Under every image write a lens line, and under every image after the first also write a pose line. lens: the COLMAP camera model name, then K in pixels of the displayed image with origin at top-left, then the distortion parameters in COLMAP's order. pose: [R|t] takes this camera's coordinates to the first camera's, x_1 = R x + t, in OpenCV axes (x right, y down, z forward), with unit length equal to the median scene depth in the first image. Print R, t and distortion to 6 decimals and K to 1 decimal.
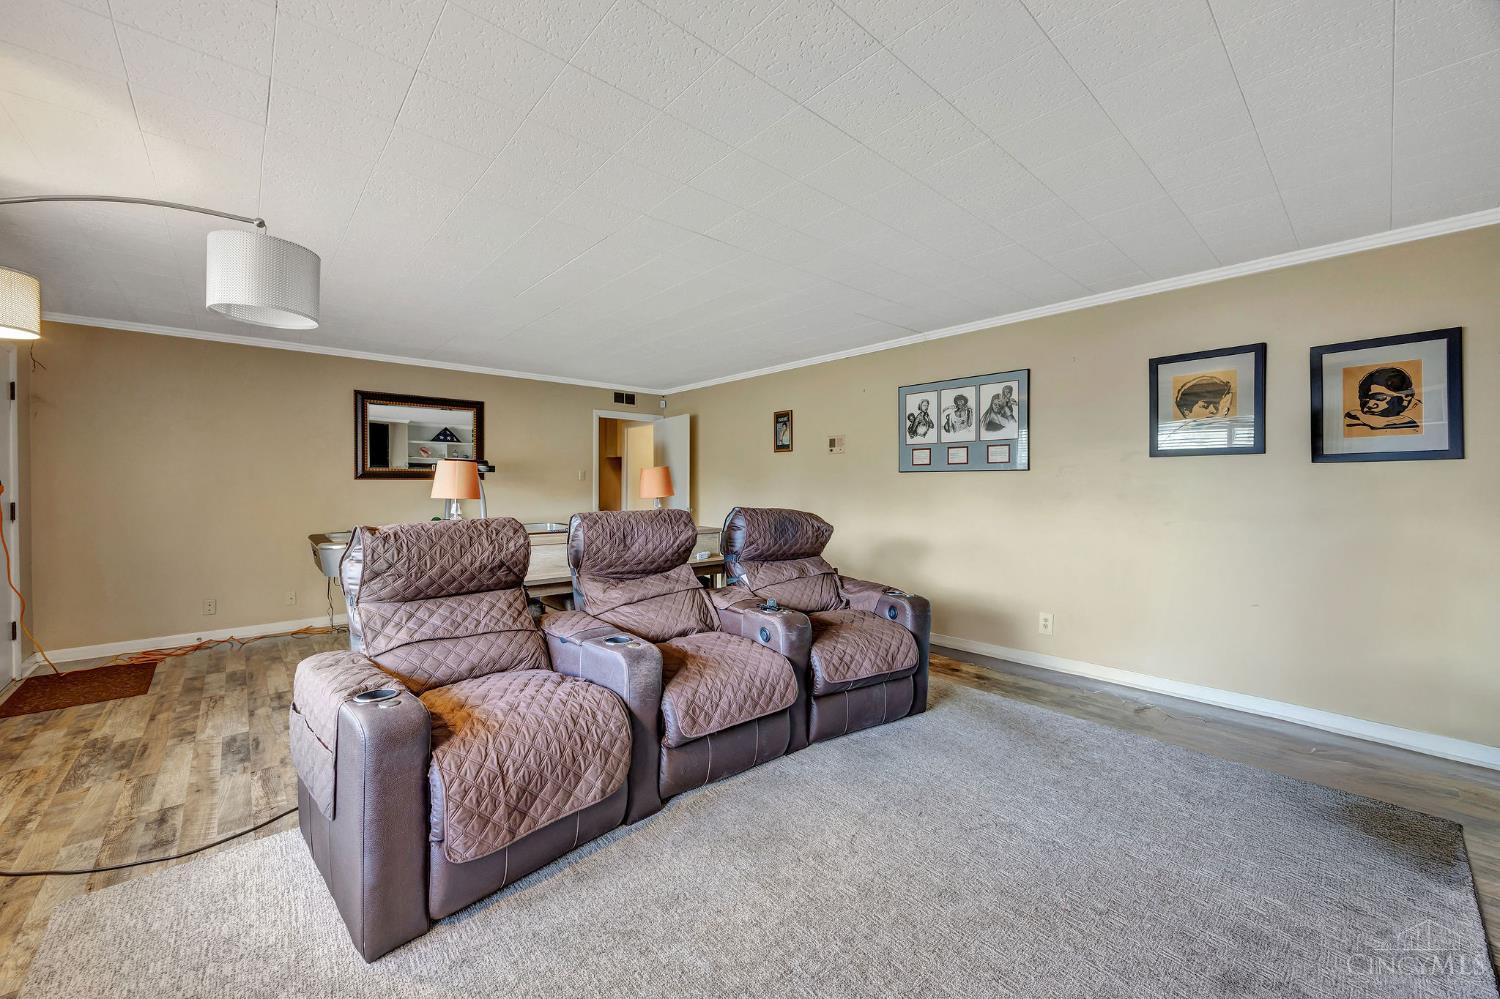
lens RADIAL K [[588.0, 0, 745.5], [0, 588.0, 480.2], [0, 0, 1]] dist [-0.004861, -0.000056]
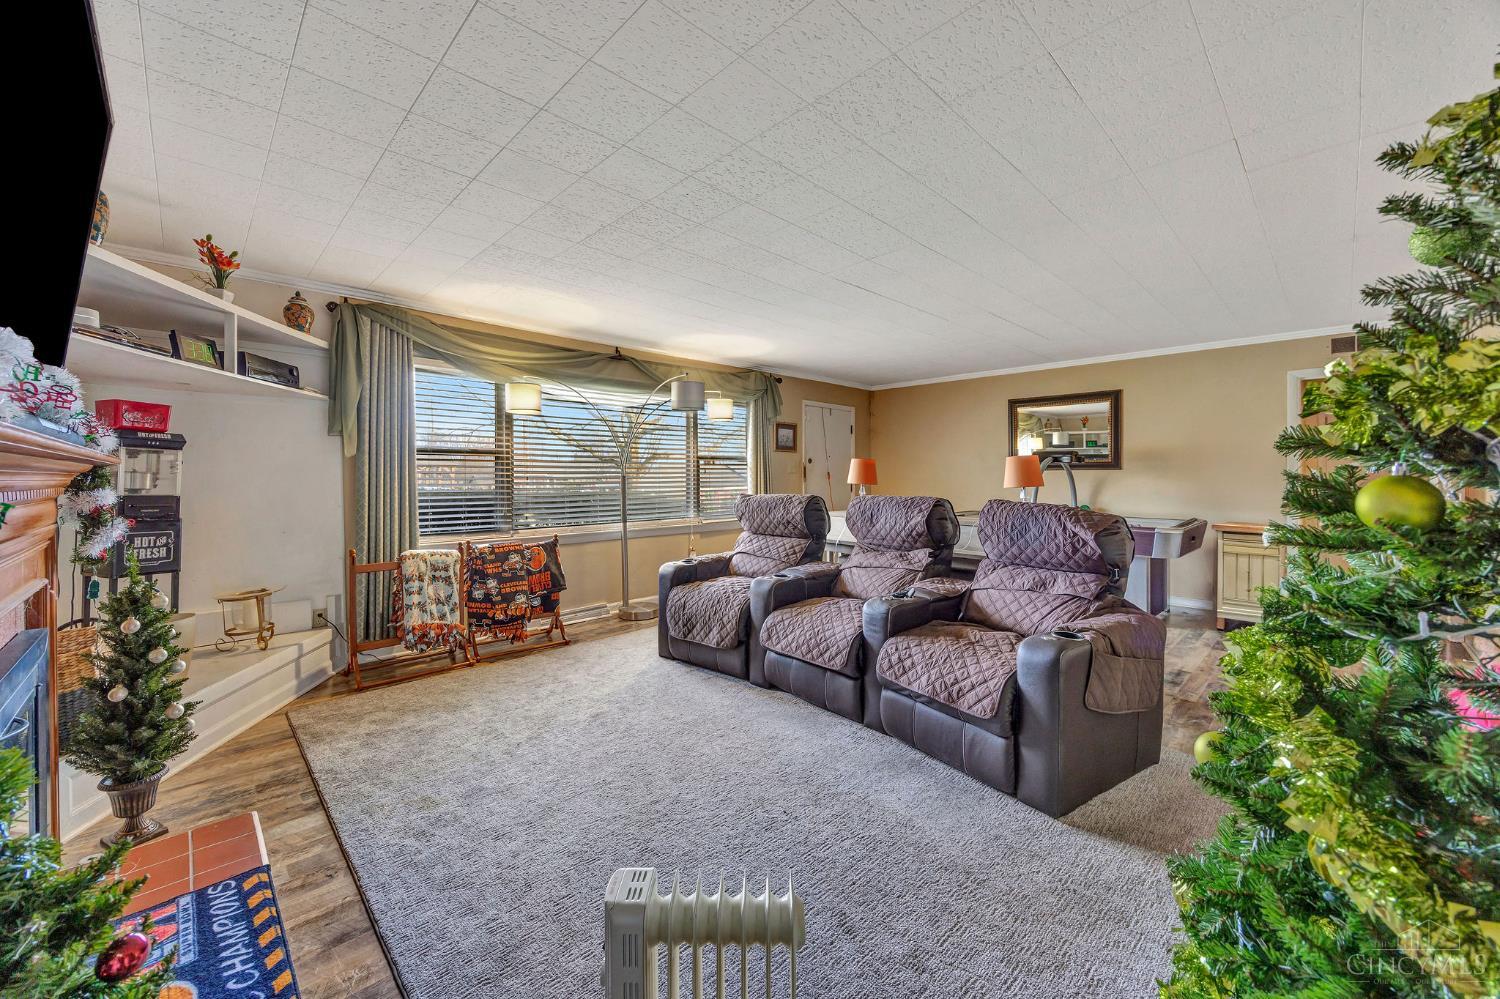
lens RADIAL K [[588.0, 0, 745.5], [0, 588.0, 480.2], [0, 0, 1]] dist [-0.004861, -0.000056]
pose [[0.018500, 0.010731, -0.999771, 1.083772], [0.008948, 0.999901, 0.010898, 0.004242], [0.999789, -0.009148, 0.018403, 0.730650]]
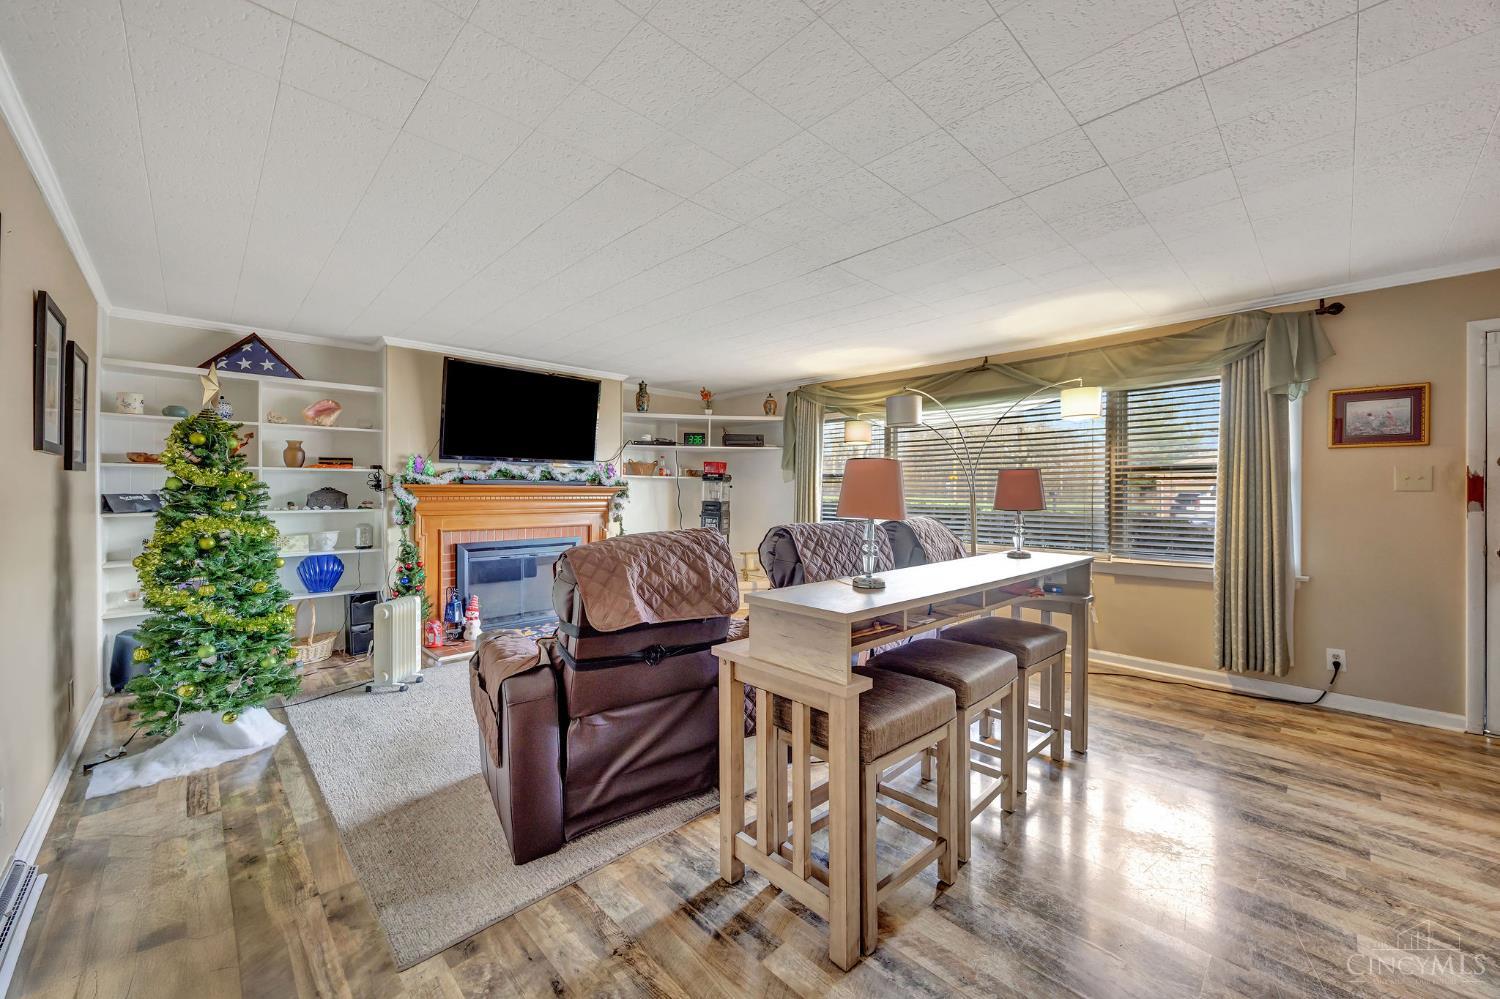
lens RADIAL K [[578.3, 0, 746.8], [0, 578.3, 490.1], [0, 0, 1]] dist [-0.005851, 0.000028]
pose [[-0.999788, 0.000236, -0.020609, -0.050494], [0.000539, 0.999892, -0.014693, 0.015925], [0.020603, -0.014701, -0.999680, 2.047499]]
